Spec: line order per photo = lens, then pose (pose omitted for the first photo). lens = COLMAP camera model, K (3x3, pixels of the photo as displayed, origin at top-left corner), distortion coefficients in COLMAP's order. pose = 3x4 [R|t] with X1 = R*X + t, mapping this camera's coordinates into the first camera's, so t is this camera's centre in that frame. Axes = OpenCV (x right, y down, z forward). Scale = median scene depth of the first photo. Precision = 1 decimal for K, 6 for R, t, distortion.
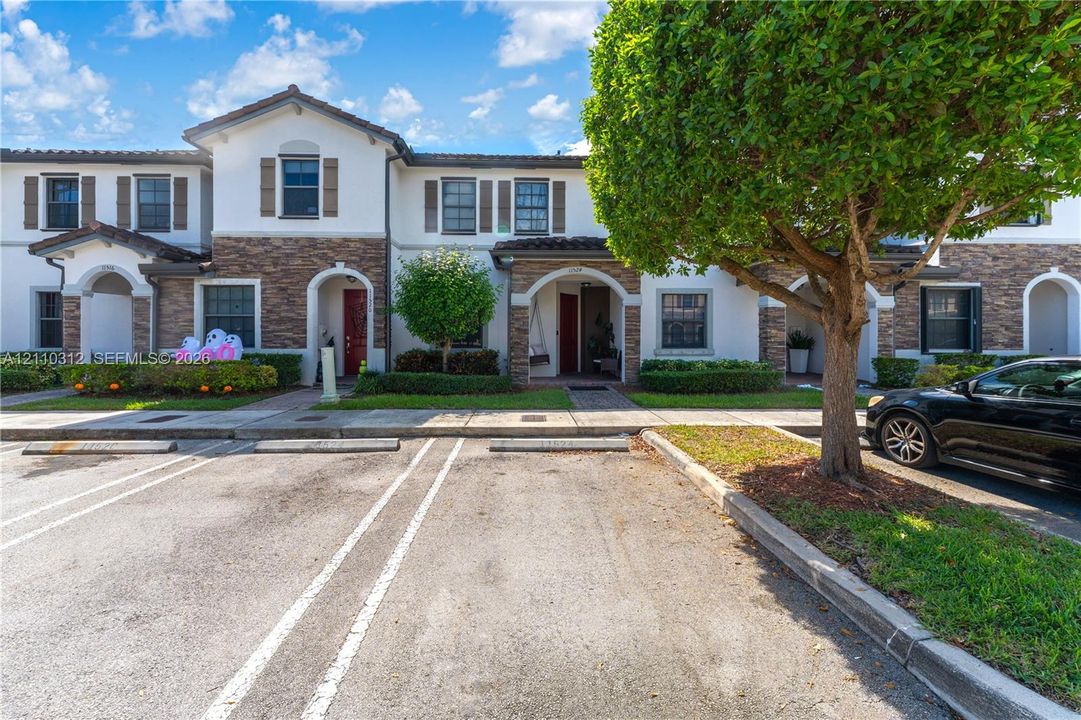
lens RADIAL K [[445.3, 0, 540.3], [0, 445.3, 335.1], [0, 0, 1]] dist [-0.000503, -0.000056]
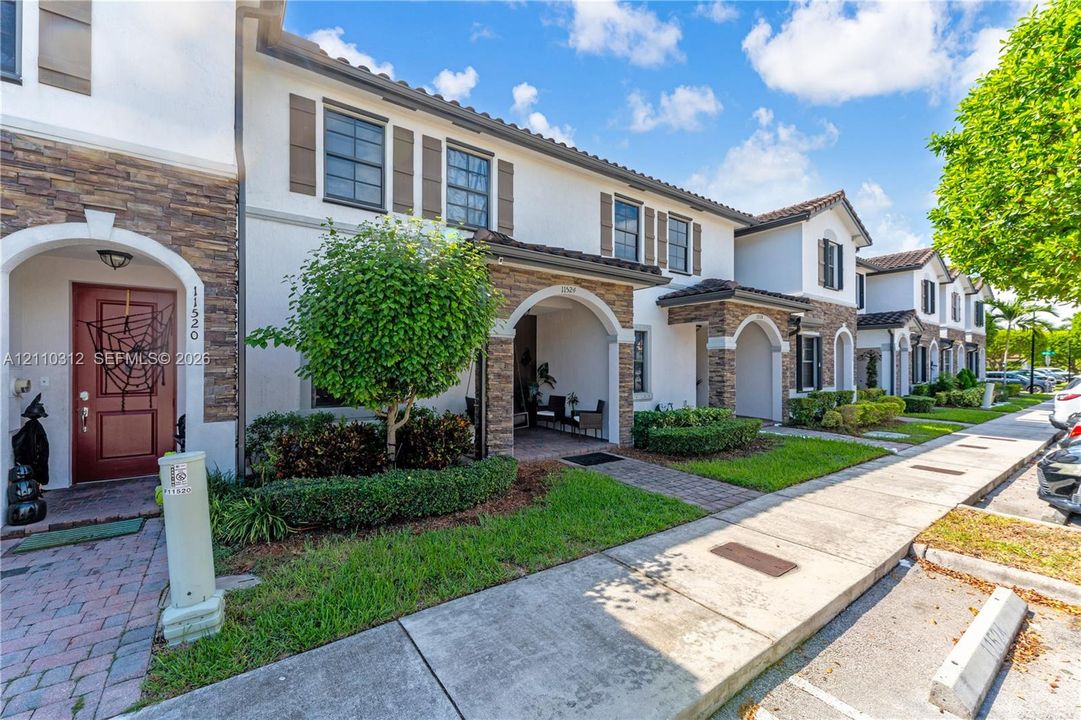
lens RADIAL K [[430.6, 0, 535.0], [0, 430.6, 362.4], [0, 0, 1]] dist [-0.001852, -0.000339]
pose [[0.835393, 0.006064, 0.549620, -0.333967], [-0.006533, 0.999978, -0.001103, -0.031110], [-0.549614, -0.002670, 0.835414, 0.463904]]
